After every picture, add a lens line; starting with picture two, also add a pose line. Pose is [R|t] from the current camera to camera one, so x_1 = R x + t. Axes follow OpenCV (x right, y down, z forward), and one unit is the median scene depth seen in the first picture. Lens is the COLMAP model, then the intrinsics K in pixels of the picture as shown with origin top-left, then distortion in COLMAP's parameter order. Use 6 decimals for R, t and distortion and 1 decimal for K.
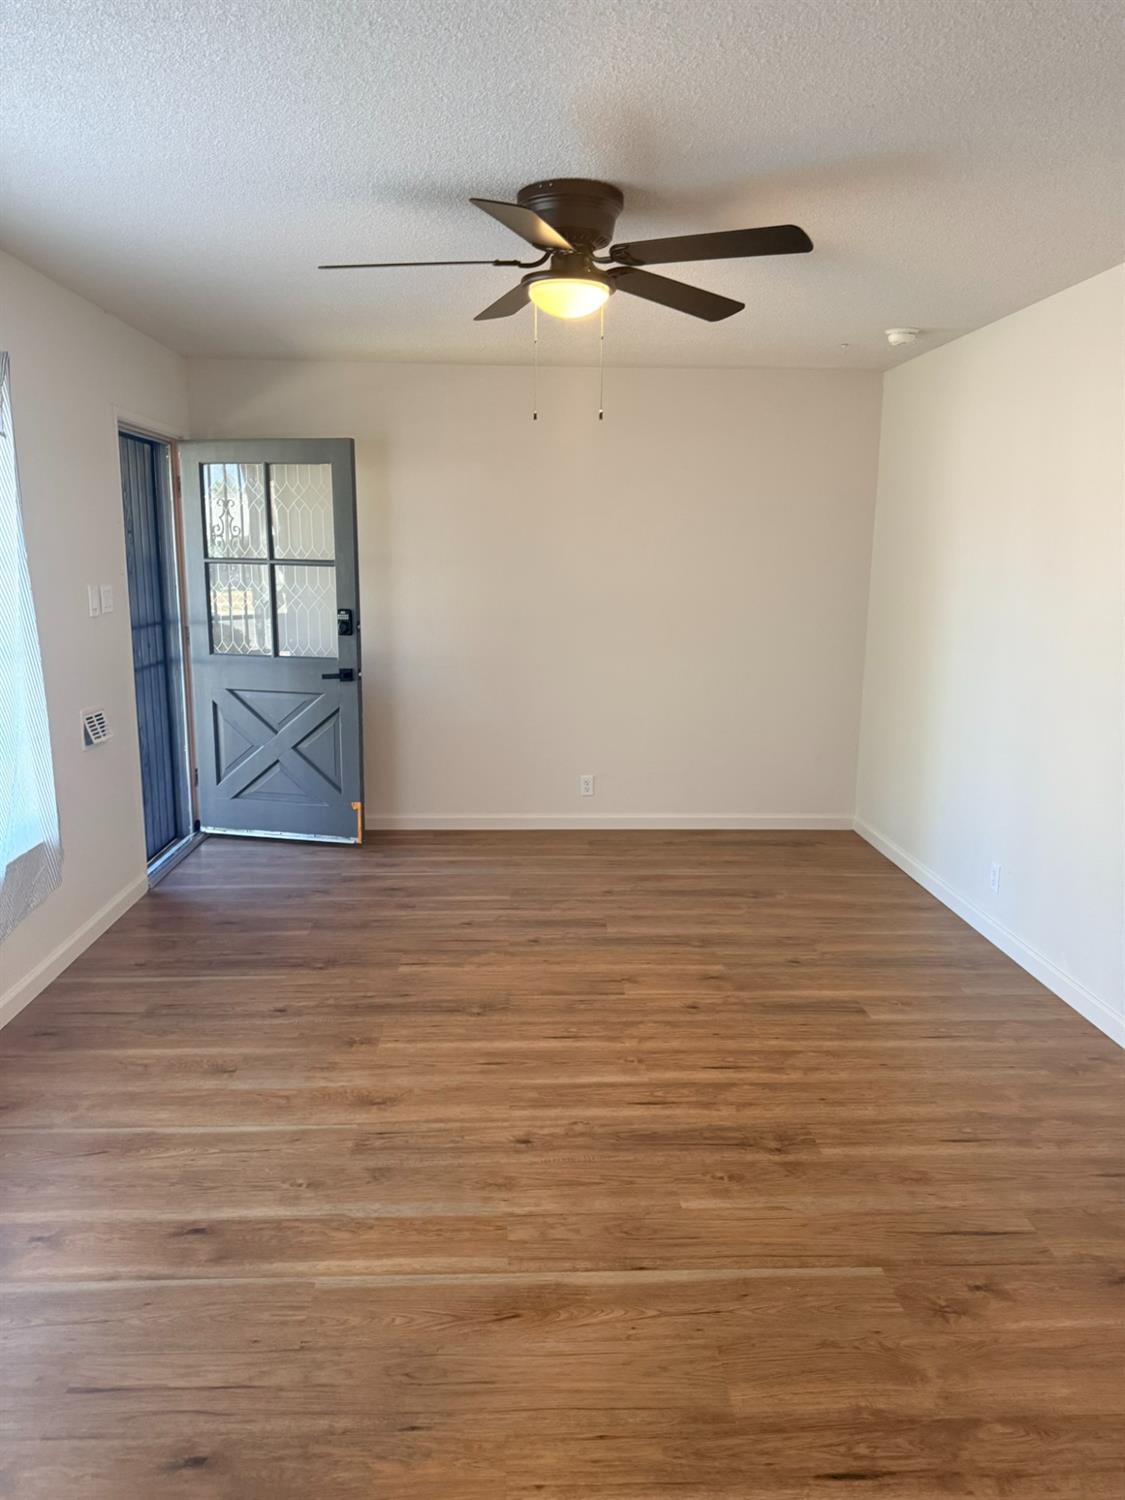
lens RADIAL K [[1058.7, 0, 559.4], [0, 1058.7, 744.9], [0, 0, 1]] dist [0.031675, -0.046192]
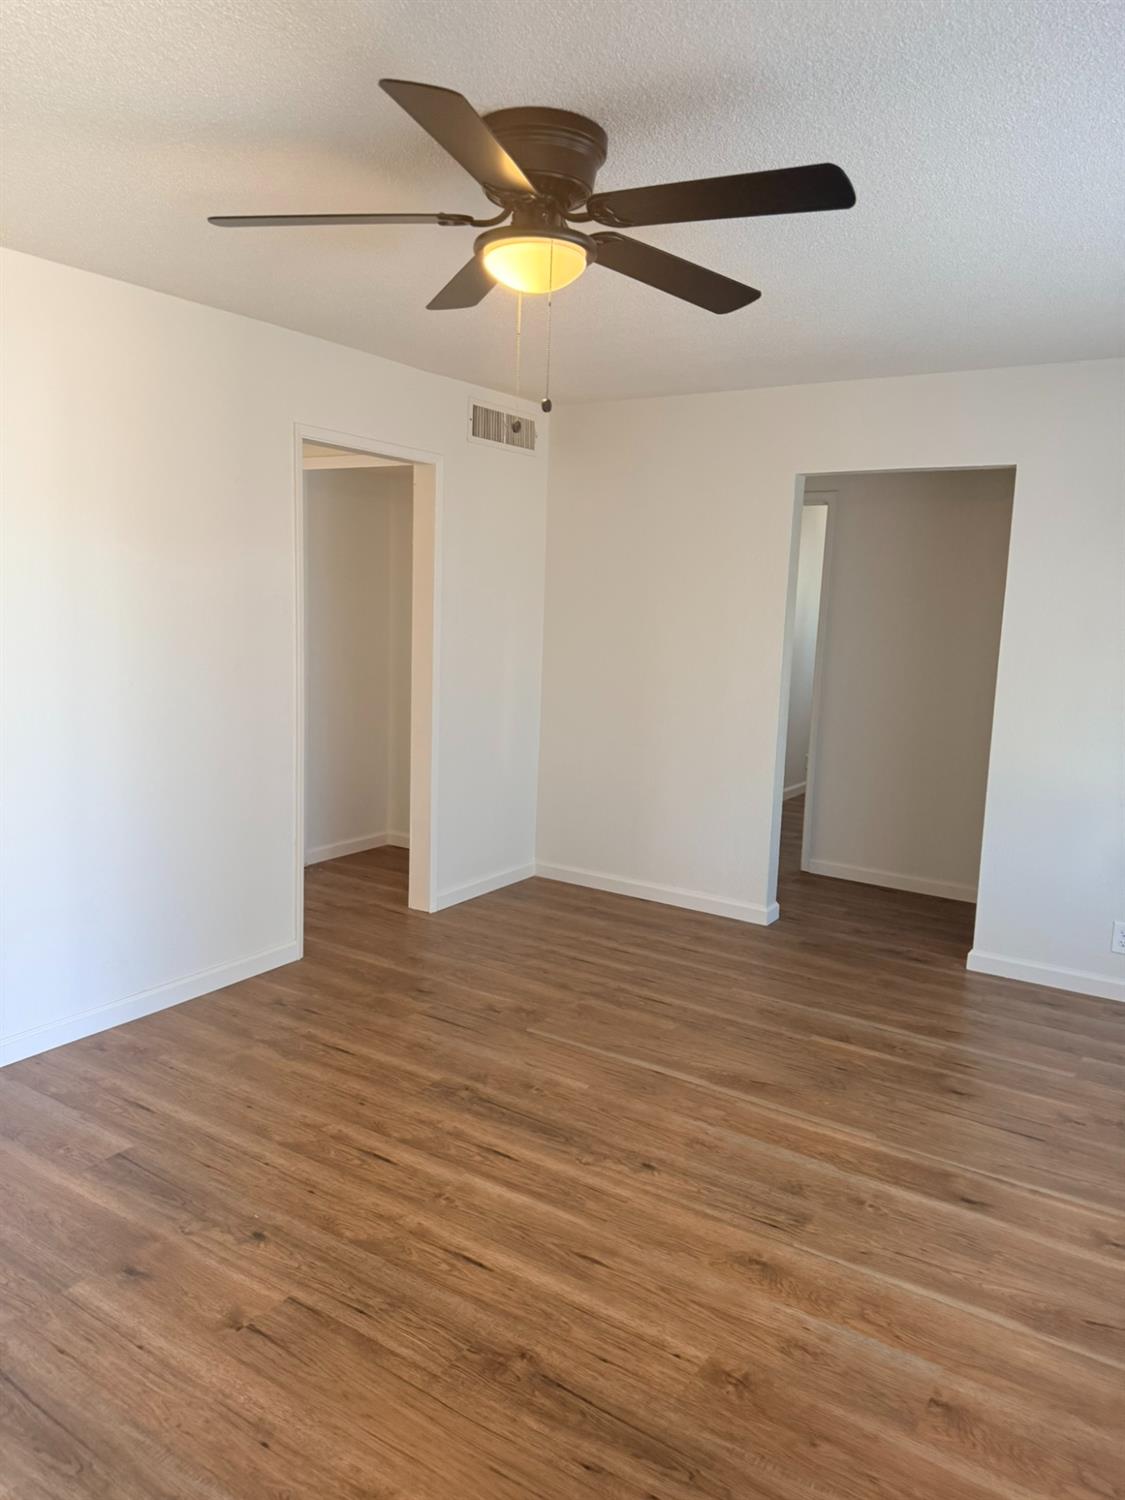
lens RADIAL K [[1058.7, 0, 559.4], [0, 1058.7, 744.9], [0, 0, 1]] dist [0.031675, -0.046192]
pose [[-0.802785, -0.128862, 0.582178, -0.499257], [0.064178, 0.952023, 0.299222, -0.319196], [-0.592805, 0.277574, -0.755999, 1.681949]]
